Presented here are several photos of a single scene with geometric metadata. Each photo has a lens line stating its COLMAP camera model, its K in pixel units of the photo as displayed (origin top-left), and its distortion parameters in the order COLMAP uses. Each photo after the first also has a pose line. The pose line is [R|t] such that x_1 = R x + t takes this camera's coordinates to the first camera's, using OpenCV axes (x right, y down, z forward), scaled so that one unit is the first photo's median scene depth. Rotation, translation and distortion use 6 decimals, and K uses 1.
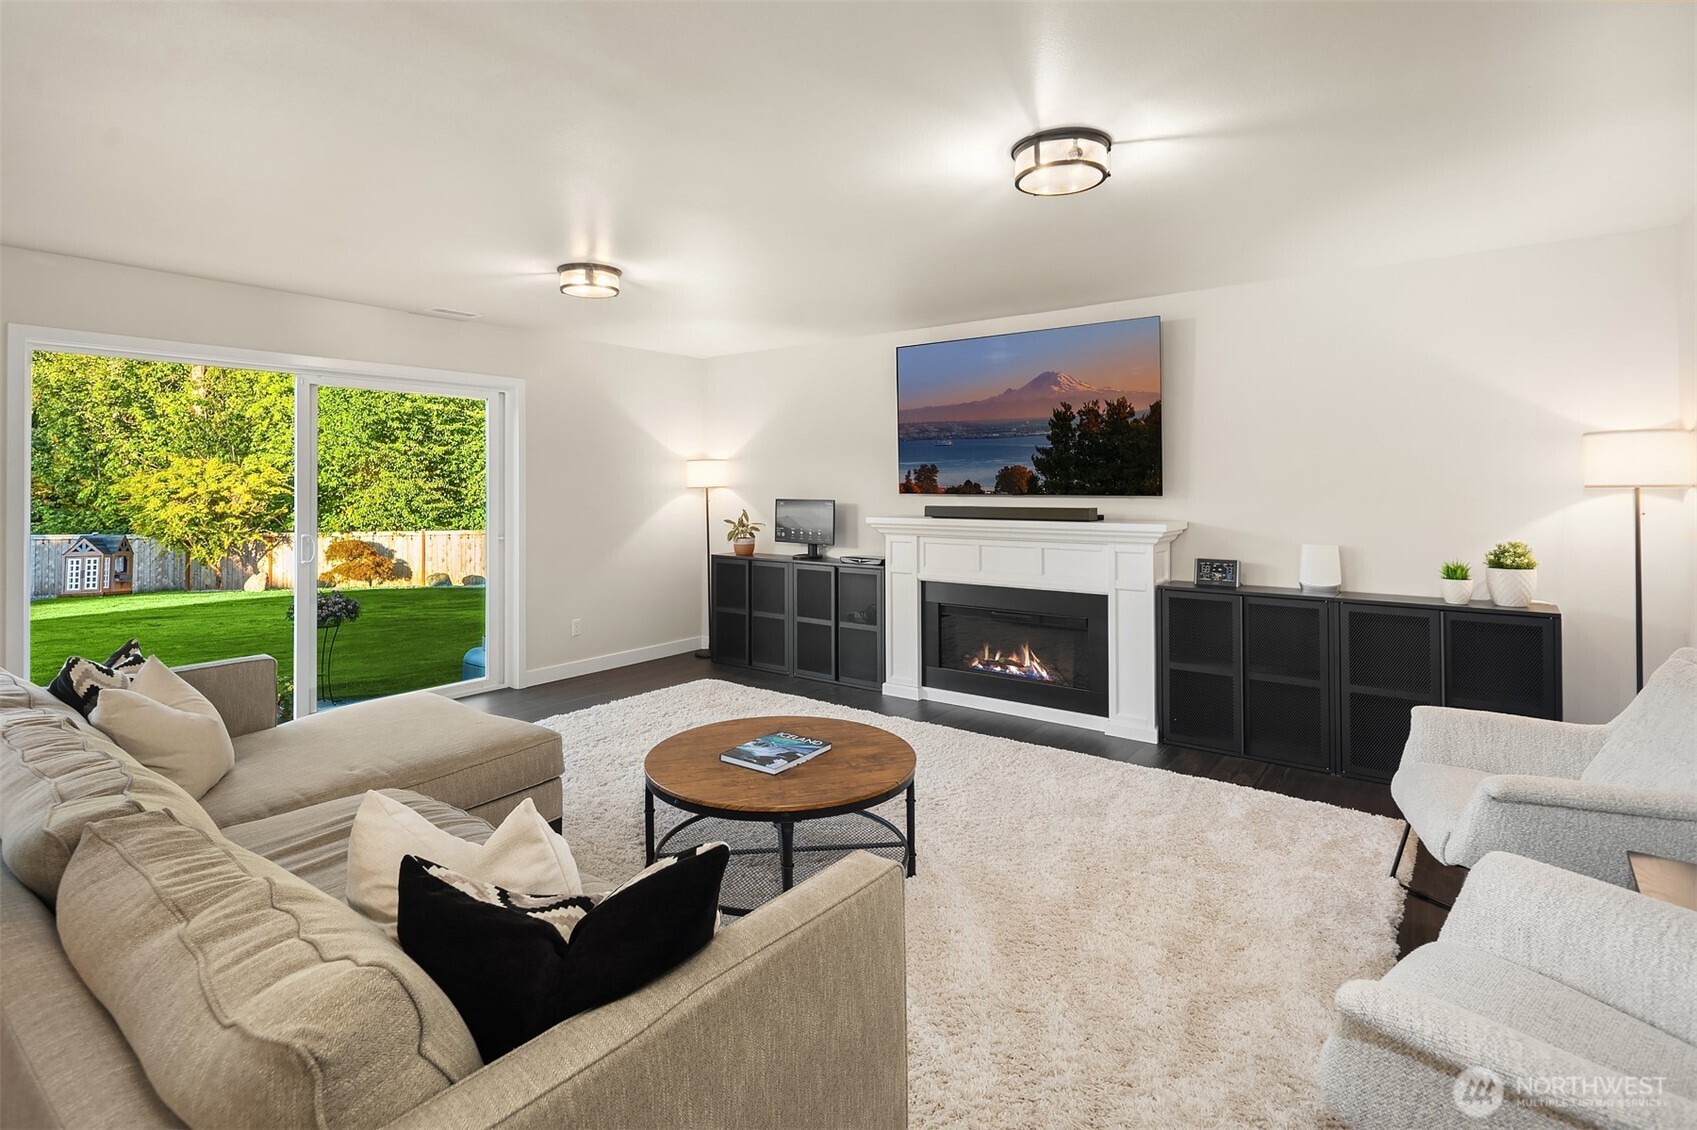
lens RADIAL K [[812.5, 0, 853.4], [0, 812.5, 474.7], [0, 0, 1]] dist [0.002861, 0.000649]
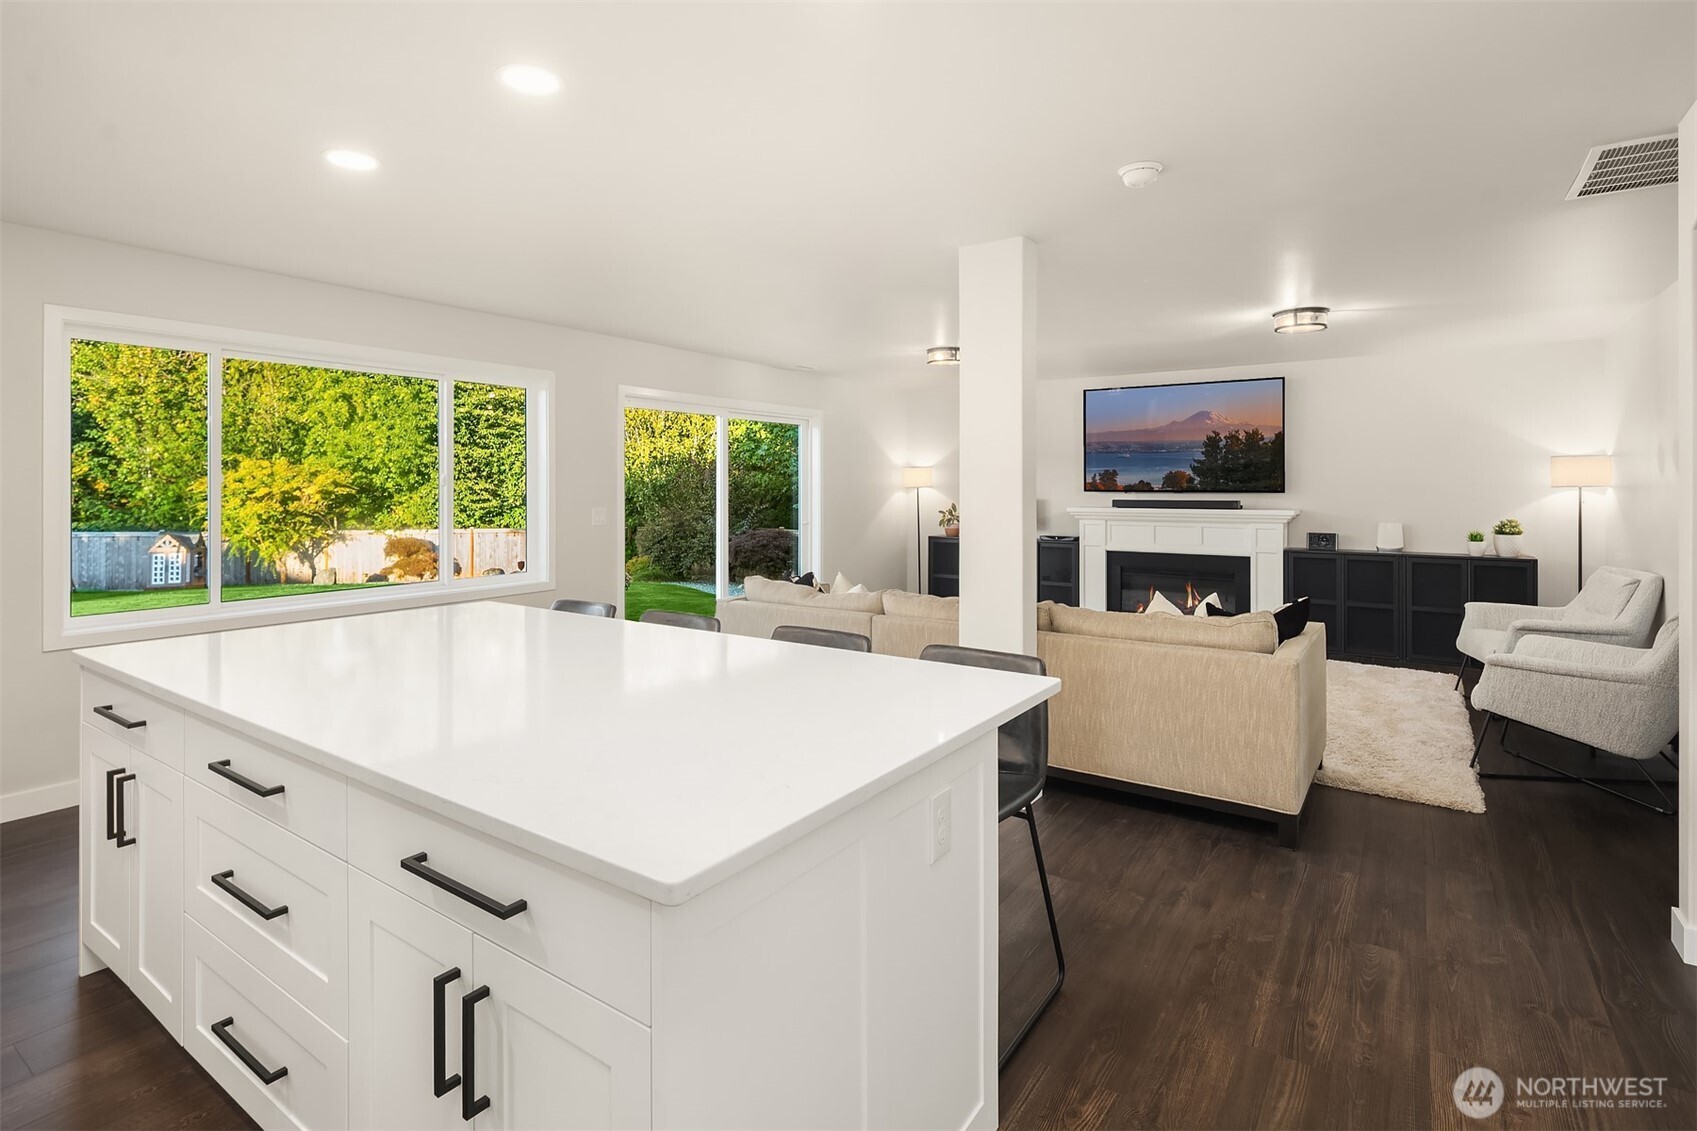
lens RADIAL K [[820.9, 0, 842.3], [0, 820.9, 492.6], [0, 0, 1]] dist [-0.002634, -0.000768]
pose [[0.999224, 0.001852, 0.039343, -0.104060], [-0.002613, 0.999810, 0.019295, -0.000353], [-0.039300, -0.019383, 0.999039, -0.104650]]
